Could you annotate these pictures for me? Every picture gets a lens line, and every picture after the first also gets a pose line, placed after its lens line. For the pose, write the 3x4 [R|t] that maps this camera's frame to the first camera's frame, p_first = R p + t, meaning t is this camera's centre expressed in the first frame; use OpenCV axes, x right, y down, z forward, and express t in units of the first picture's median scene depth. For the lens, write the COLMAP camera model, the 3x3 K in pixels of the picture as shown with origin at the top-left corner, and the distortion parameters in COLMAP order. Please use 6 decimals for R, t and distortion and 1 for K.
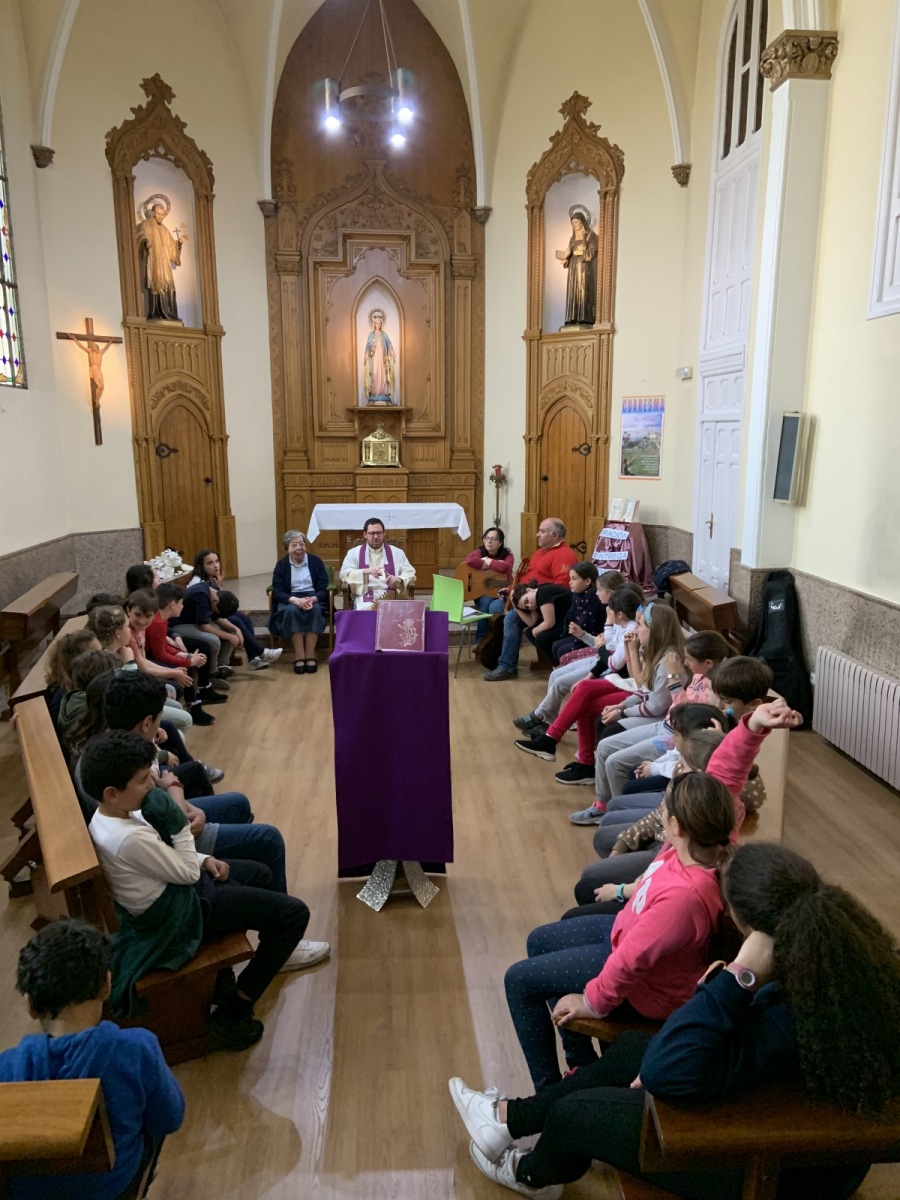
lens RADIAL K [[896.7, 0, 450.4], [0, 896.7, 600.3], [0, 0, 1]] dist [0.120525, -0.143356]
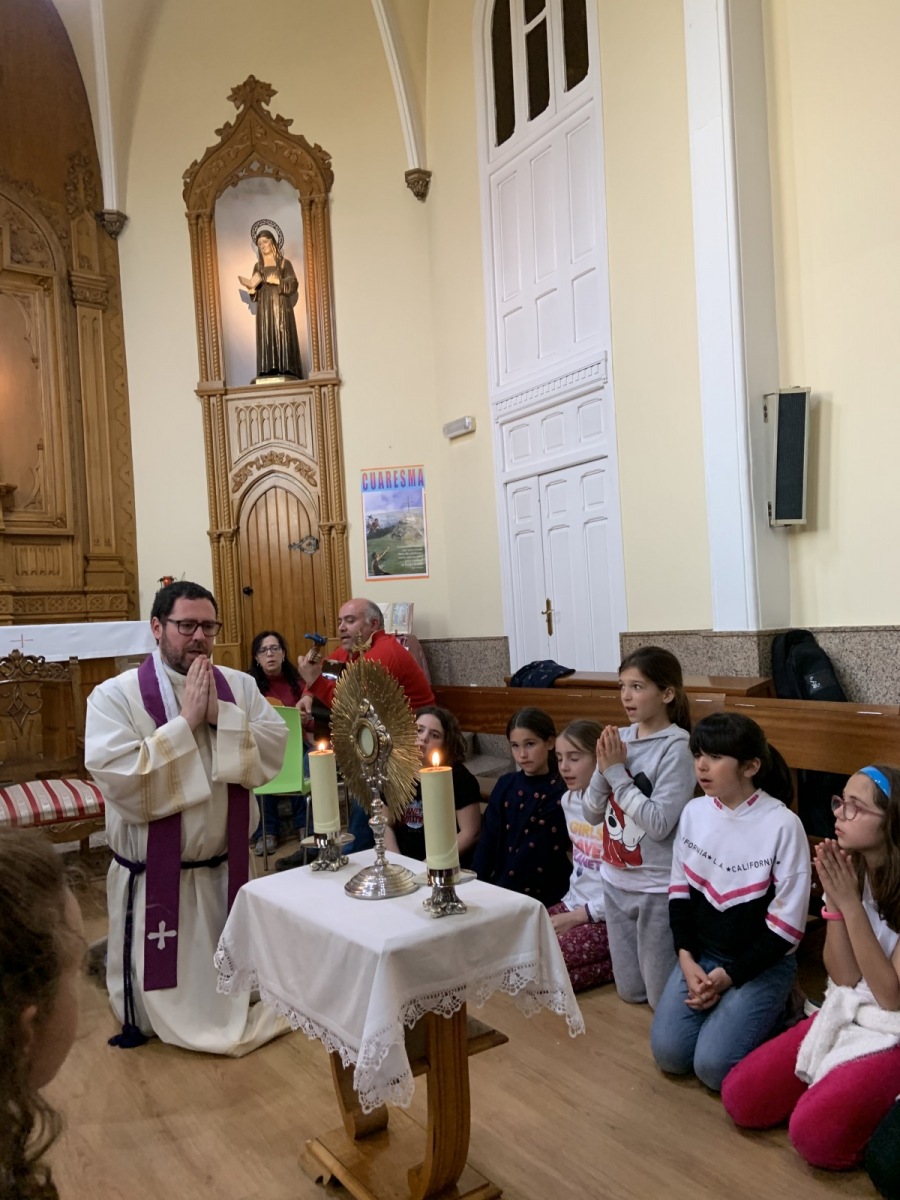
lens RADIAL K [[896.7, 0, 453.4], [0, 896.7, 614.6], [0, 0, 1]] dist [0.120525, -0.143356]
pose [[0.860060, -0.038974, 0.508703, -0.115722], [0.144001, 0.975082, -0.168756, 0.020320], [-0.489450, 0.218394, 0.844241, 0.377645]]
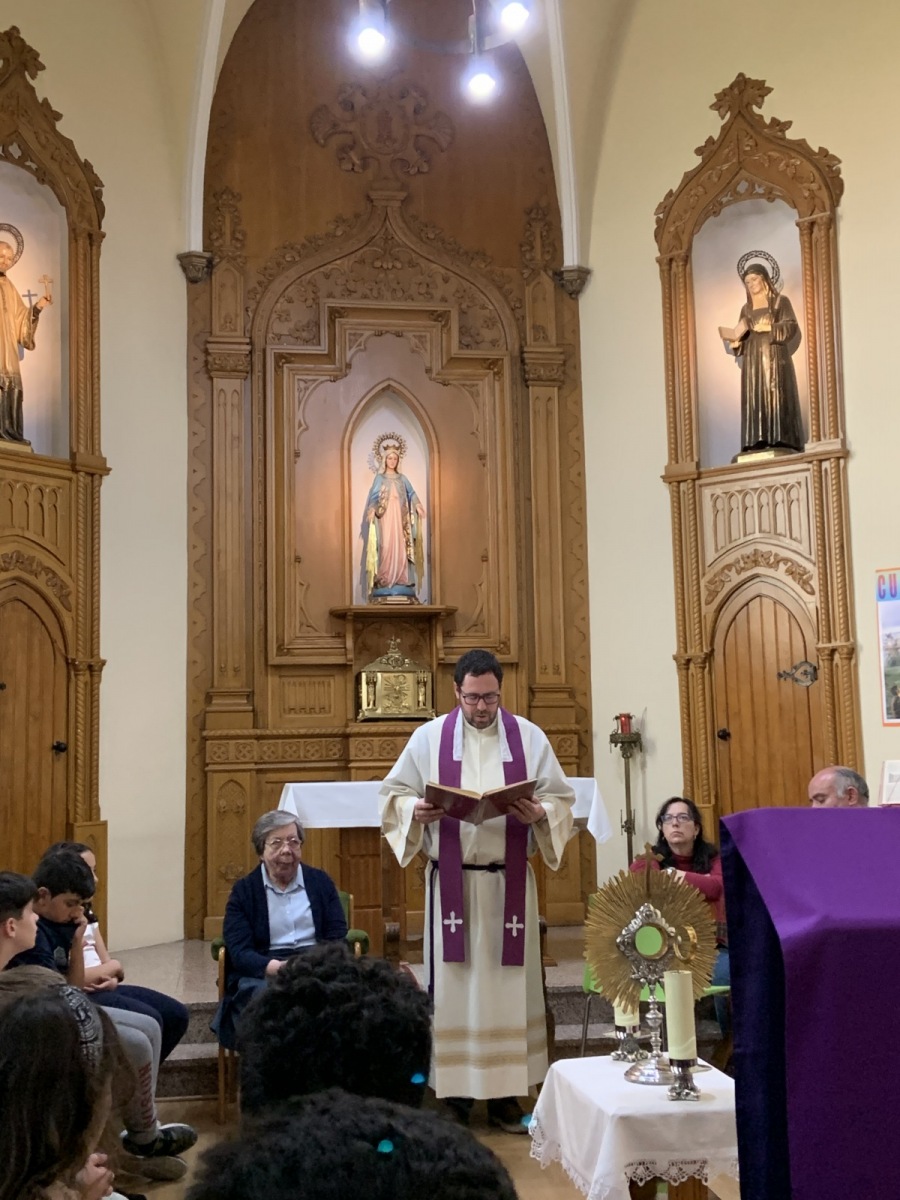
lens RADIAL K [[1488.2, 0, 450.7], [0, 1488.2, 599.7], [0, 0, 1]] dist [0.094635, 0.000000]
pose [[0.998487, -0.013867, 0.053215, -0.099430], [0.028850, 0.955917, -0.292217, 0.036432], [-0.046817, 0.293310, 0.954870, 0.189927]]
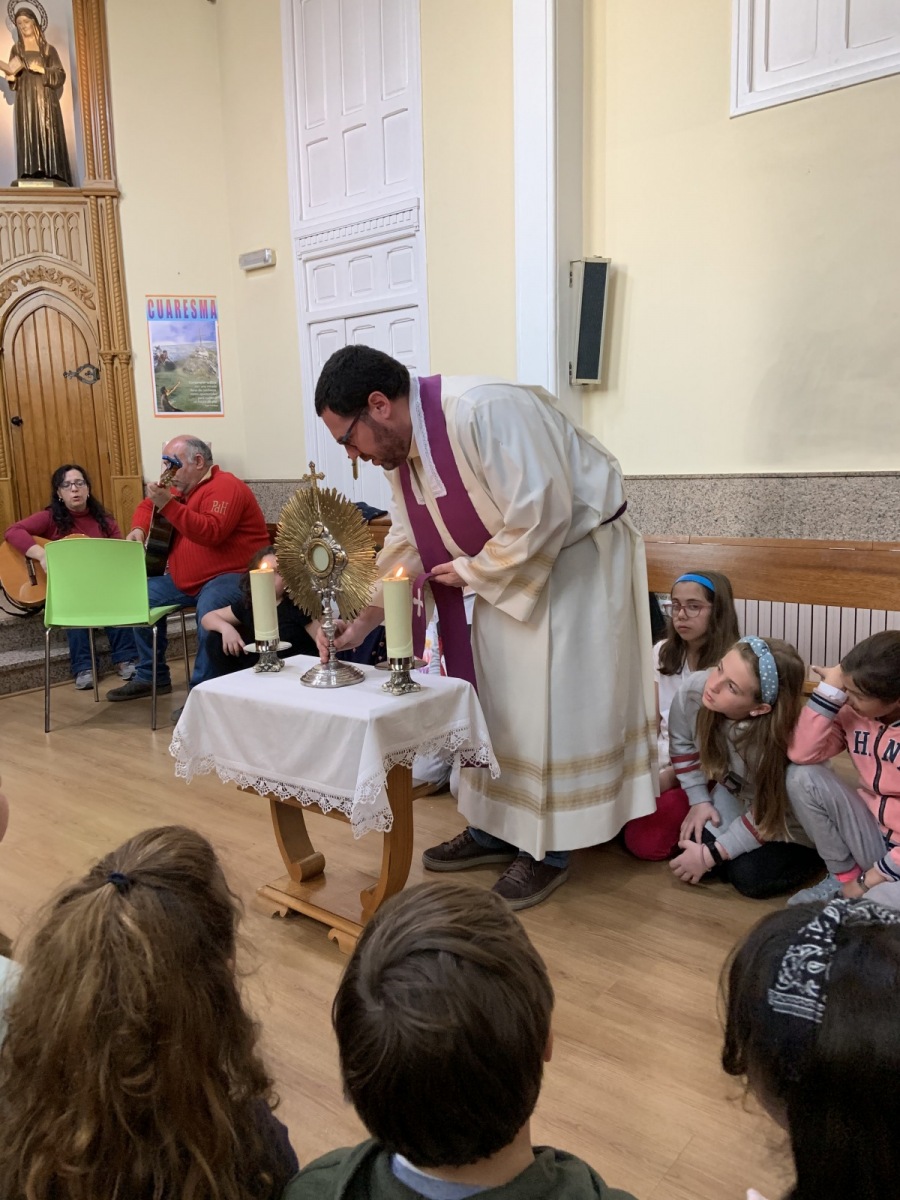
lens RADIAL K [[896.7, 0, 453.5], [0, 896.7, 595.3], [0, 0, 1]] dist [0.120525, -0.143356]
pose [[0.682534, -0.121917, 0.720614, -0.172600], [0.157588, 0.987345, 0.017784, 0.021837], [-0.713662, 0.101422, 0.693109, 0.378351]]
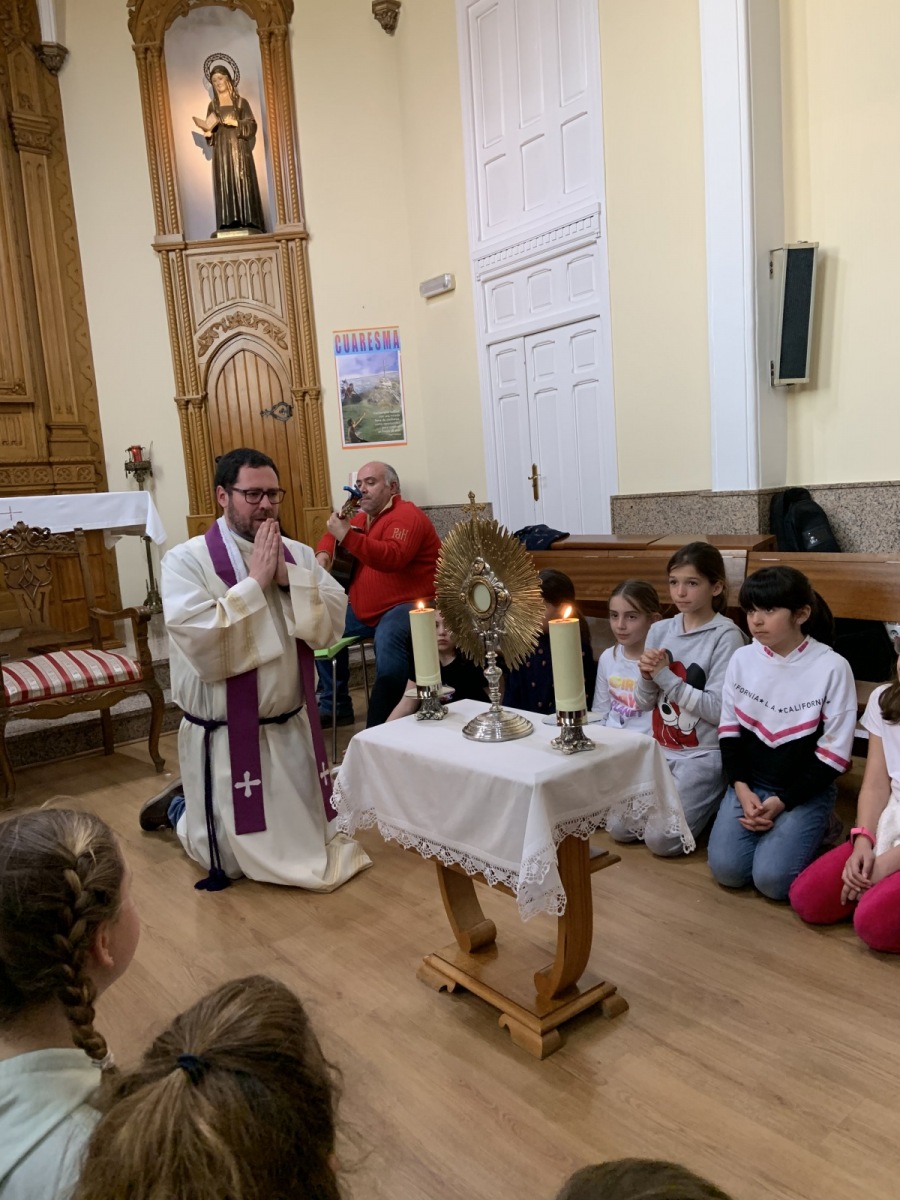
lens RADIAL K [[896.7, 0, 448.0], [0, 896.7, 597.9], [0, 0, 1]] dist [0.120525, -0.143356]
pose [[0.820210, -0.123805, 0.558505, -0.152443], [0.171908, 0.984518, -0.034220, 0.017346], [-0.545622, 0.124079, 0.828795, 0.392324]]
